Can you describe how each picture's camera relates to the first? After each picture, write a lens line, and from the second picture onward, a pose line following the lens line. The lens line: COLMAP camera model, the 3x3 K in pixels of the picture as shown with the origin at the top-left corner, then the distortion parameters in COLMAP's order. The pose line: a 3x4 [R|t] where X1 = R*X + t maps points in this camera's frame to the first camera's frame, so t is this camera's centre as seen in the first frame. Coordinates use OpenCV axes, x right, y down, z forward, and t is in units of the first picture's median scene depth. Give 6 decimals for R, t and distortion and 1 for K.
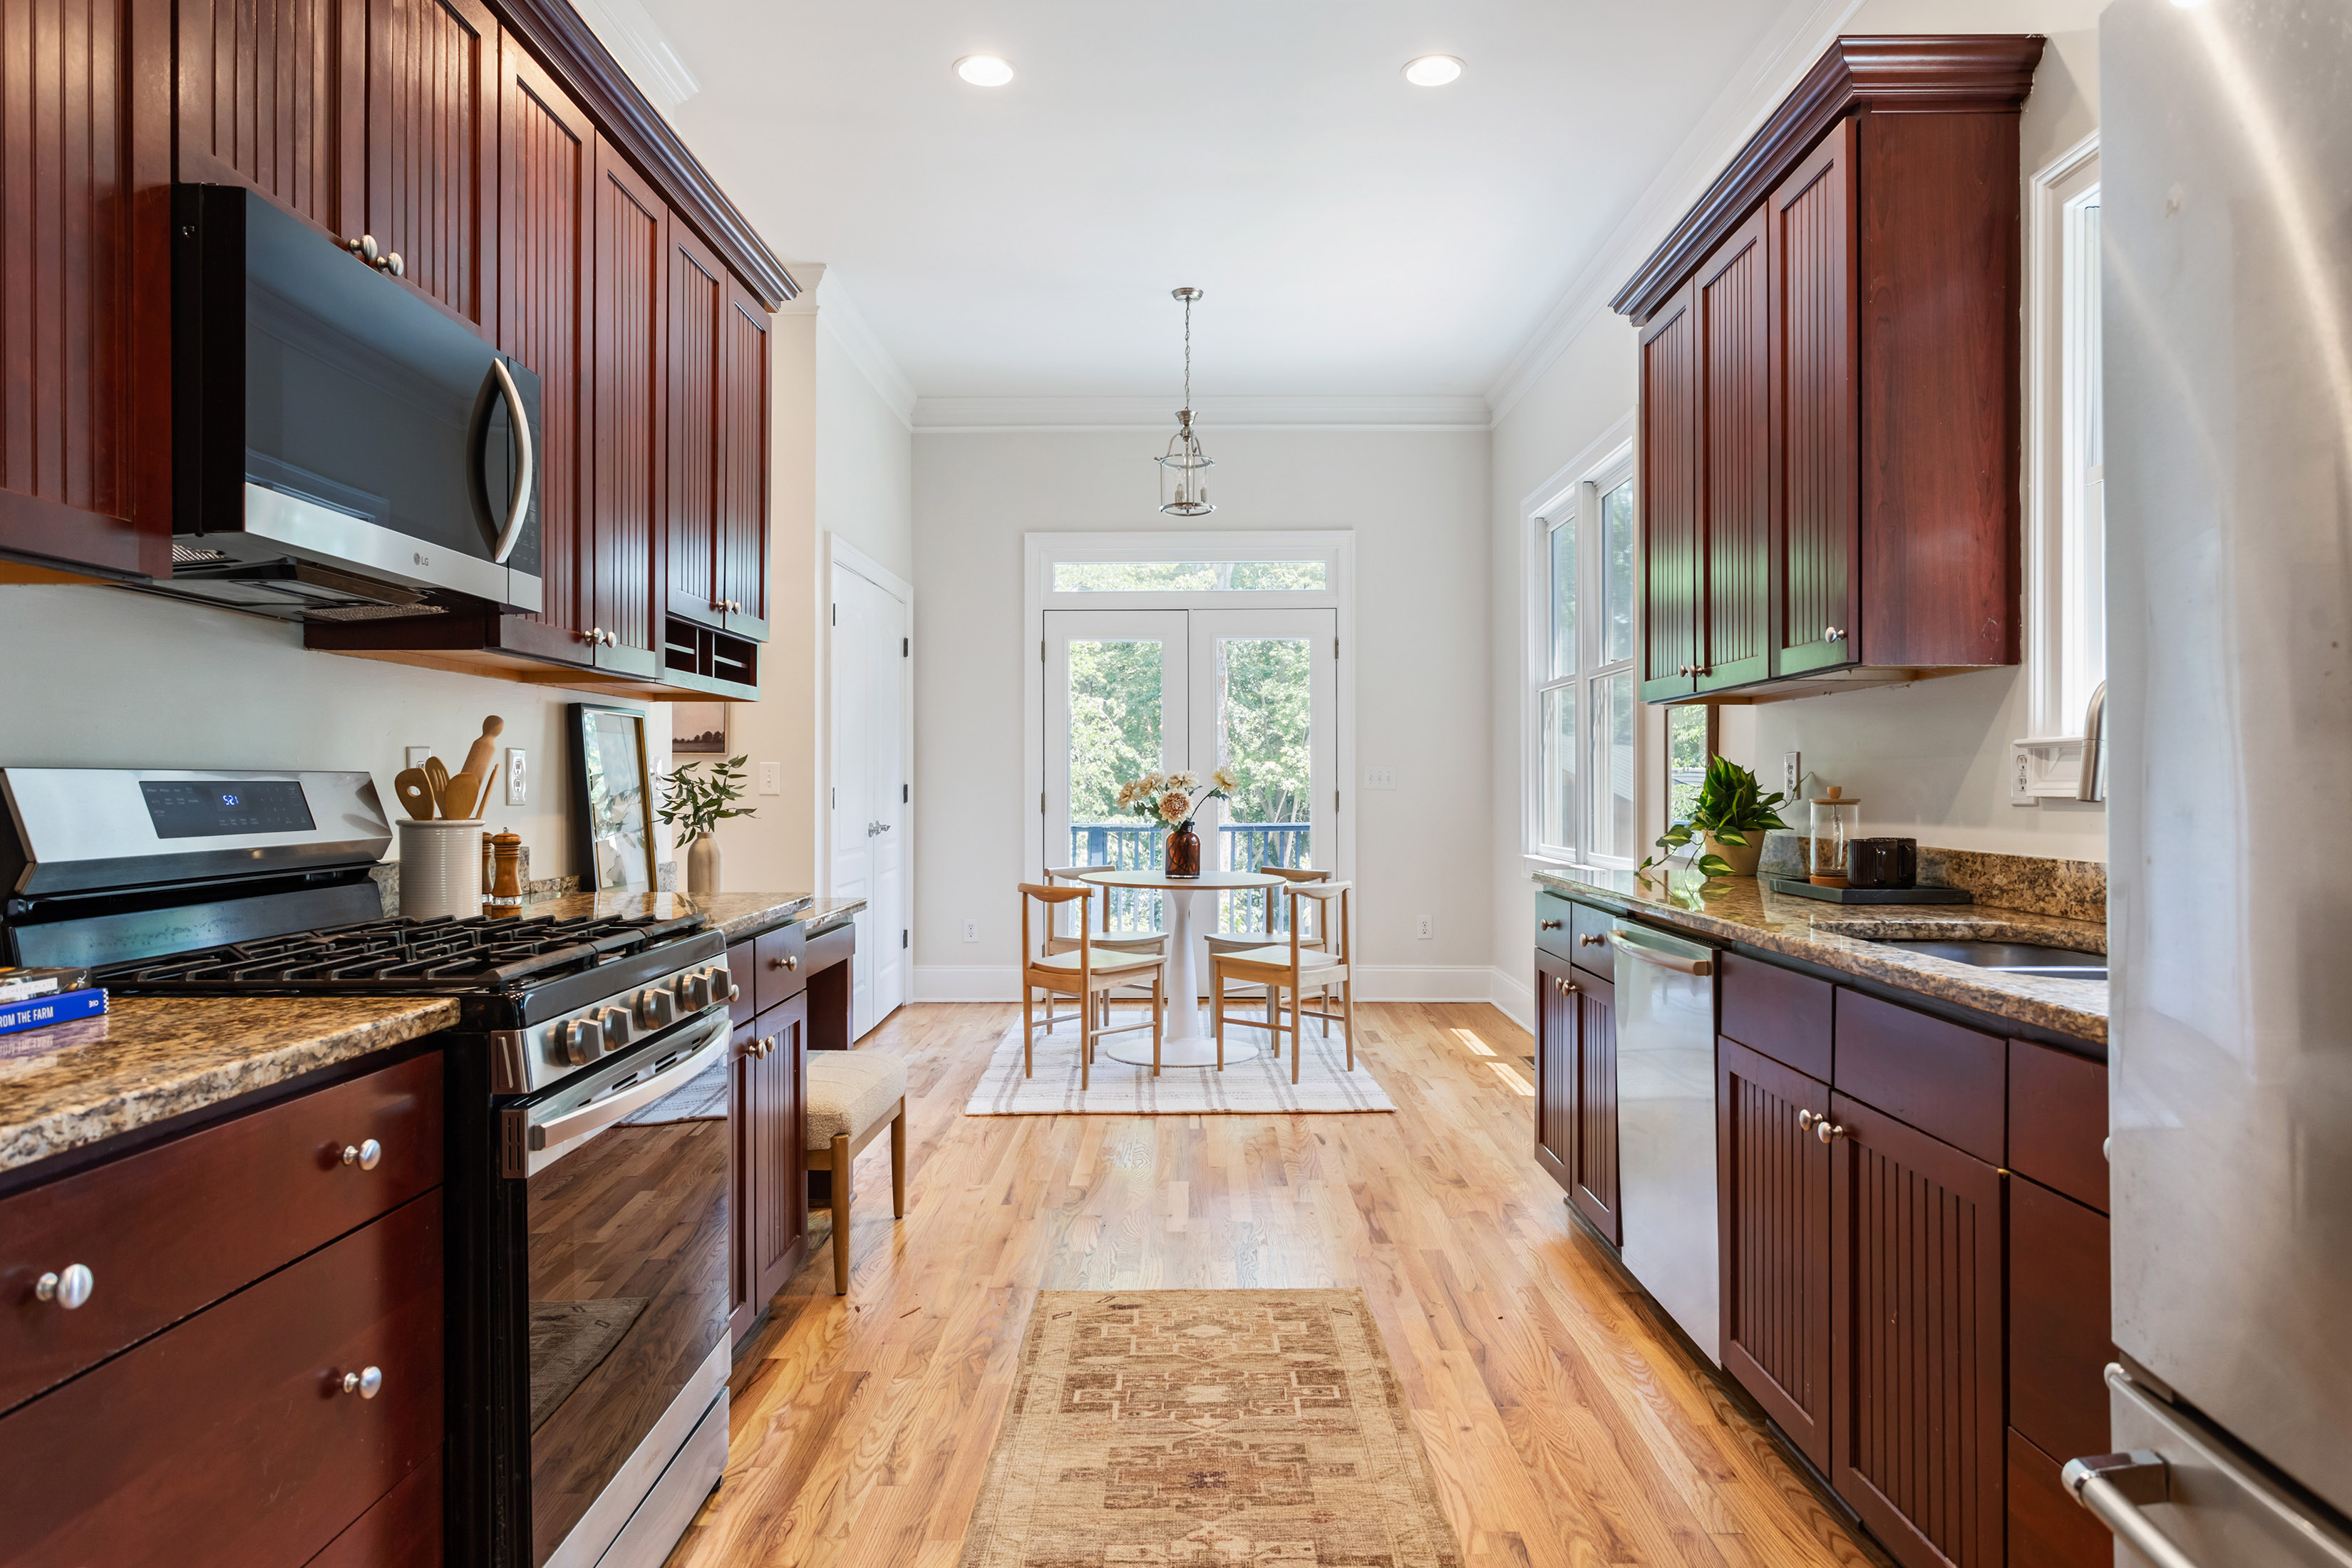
lens RADIAL K [[1501.6, 0, 1176.0], [0, 1501.6, 784.0], [0, 0, 1]] dist [0.003631, 0.000685]
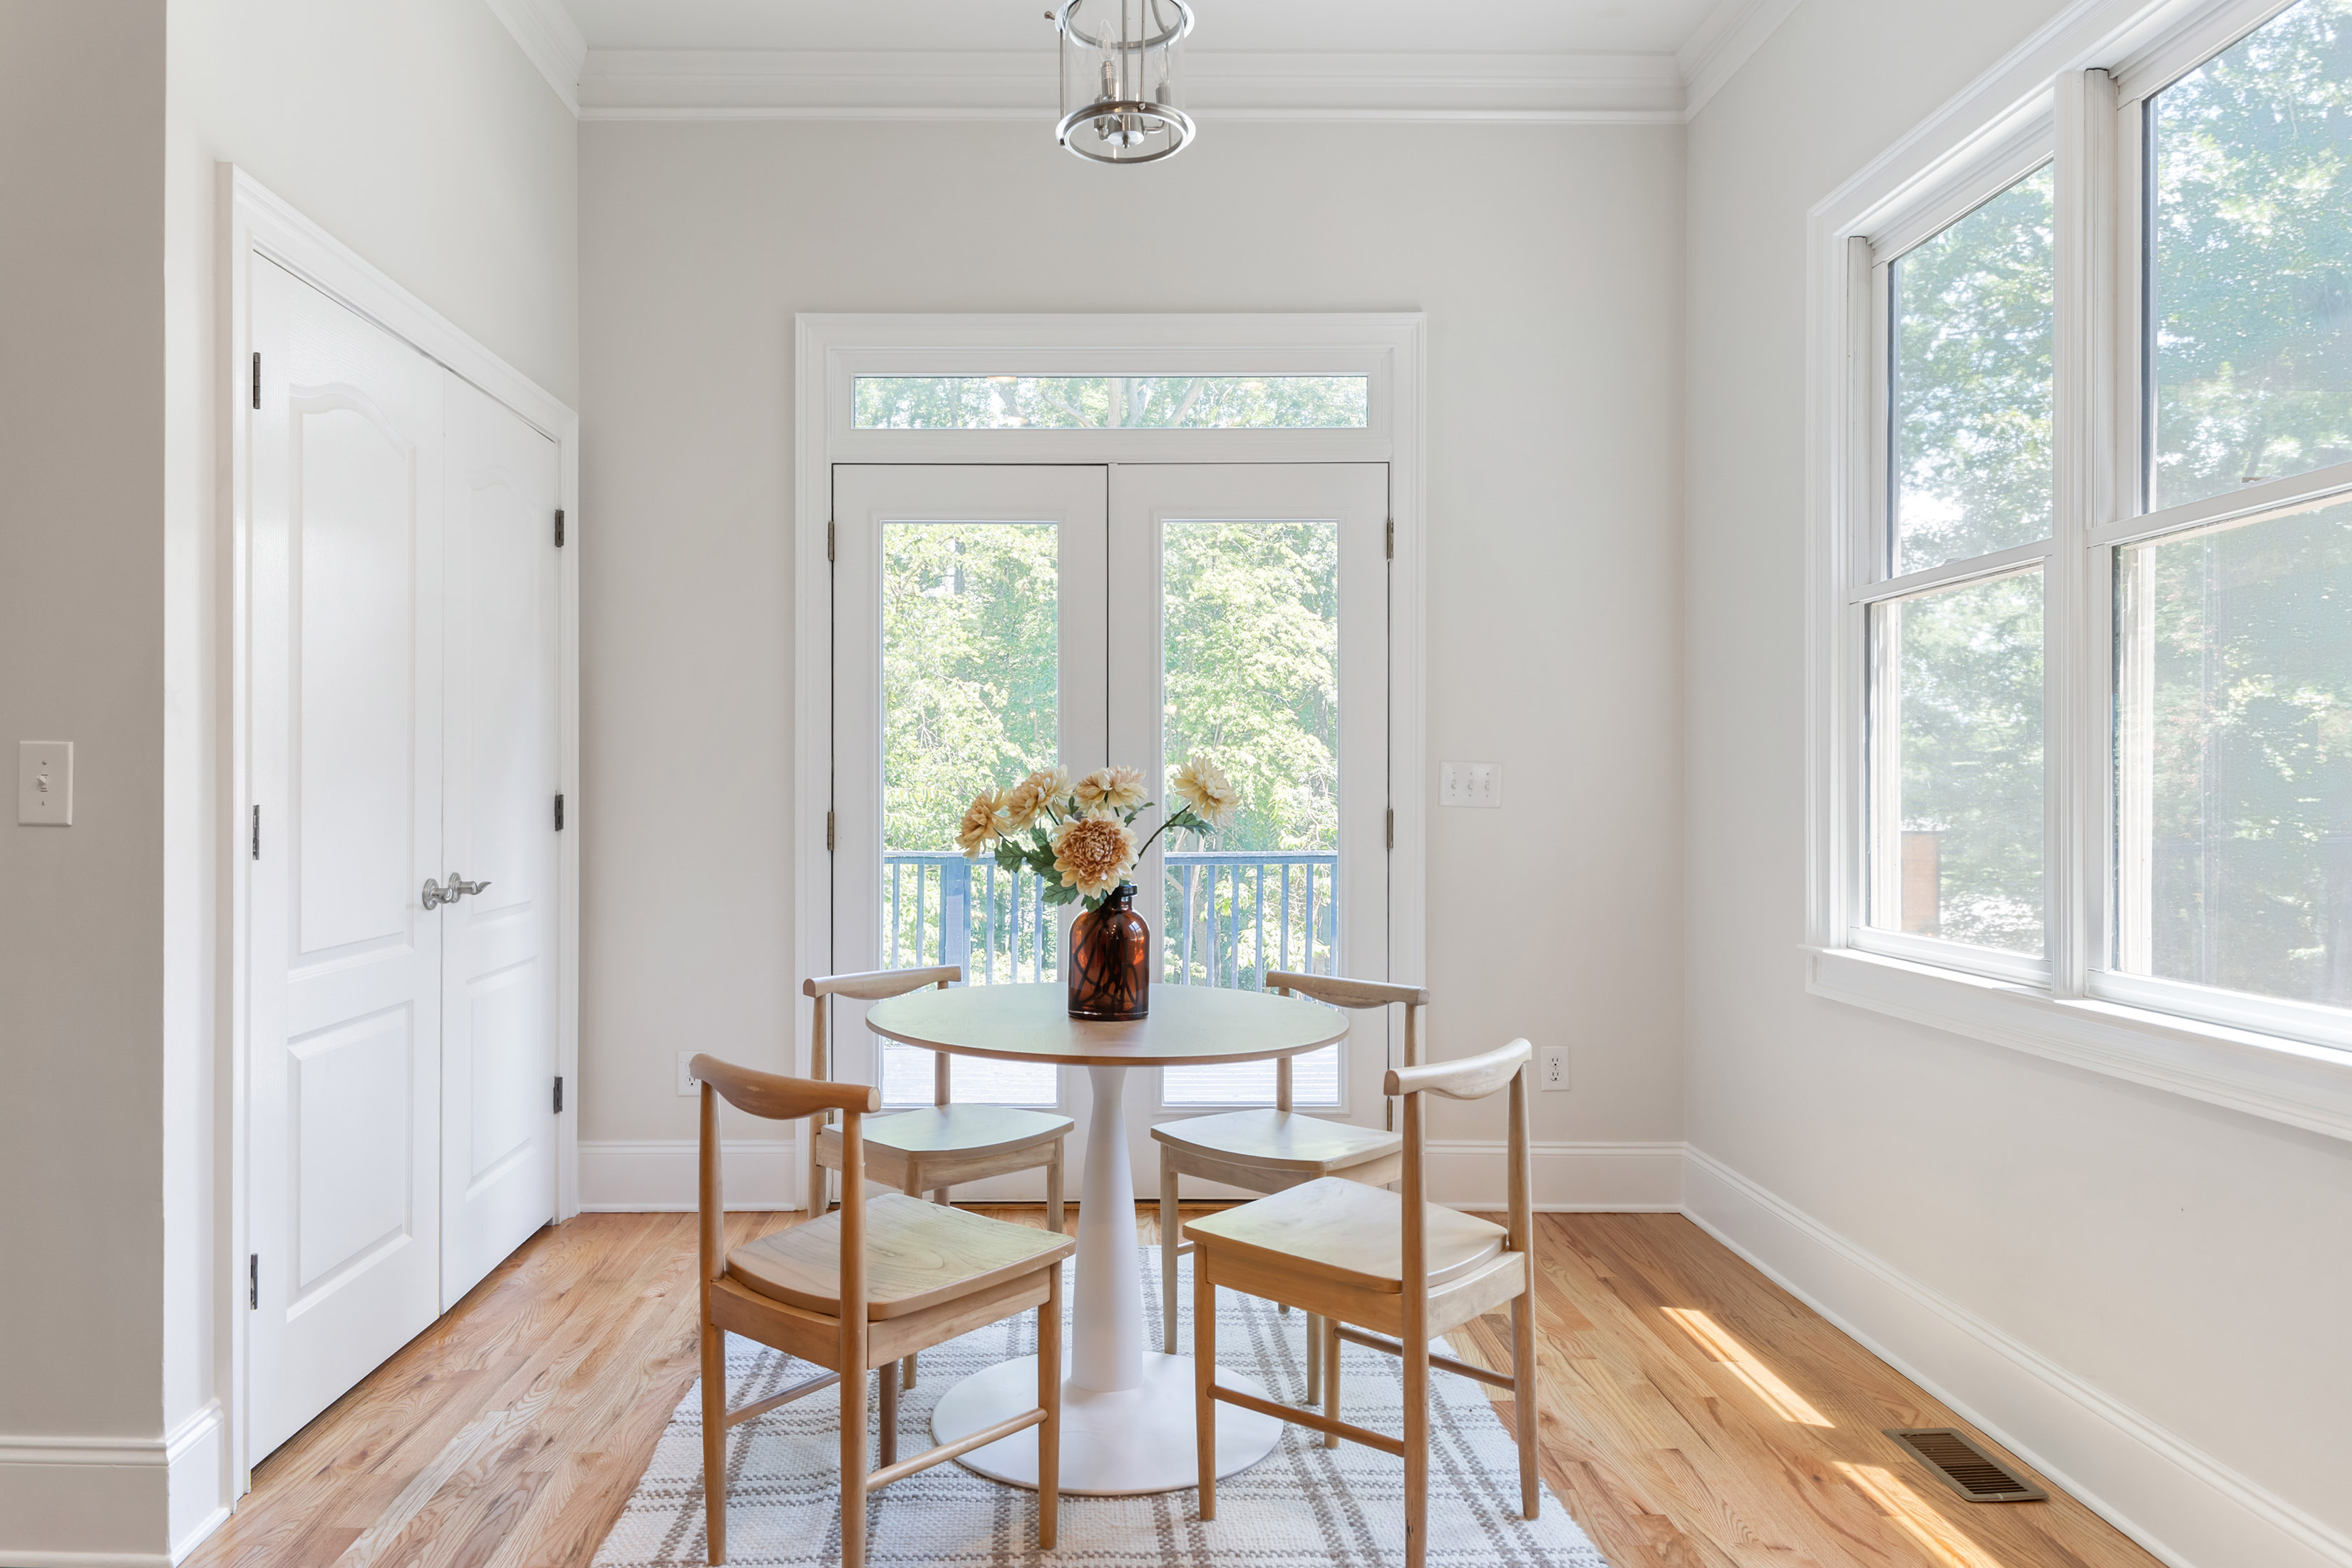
lens RADIAL K [[1626.1, 0, 1103.9], [0, 1626.1, 790.8], [0, 0, 1]] dist [0.004010, 0.000856]
pose [[0.999732, 0.002423, 0.023013, -0.007554], [-0.002456, 0.999996, 0.001378, -0.002696], [-0.023010, -0.001434, 0.999734, 0.530003]]
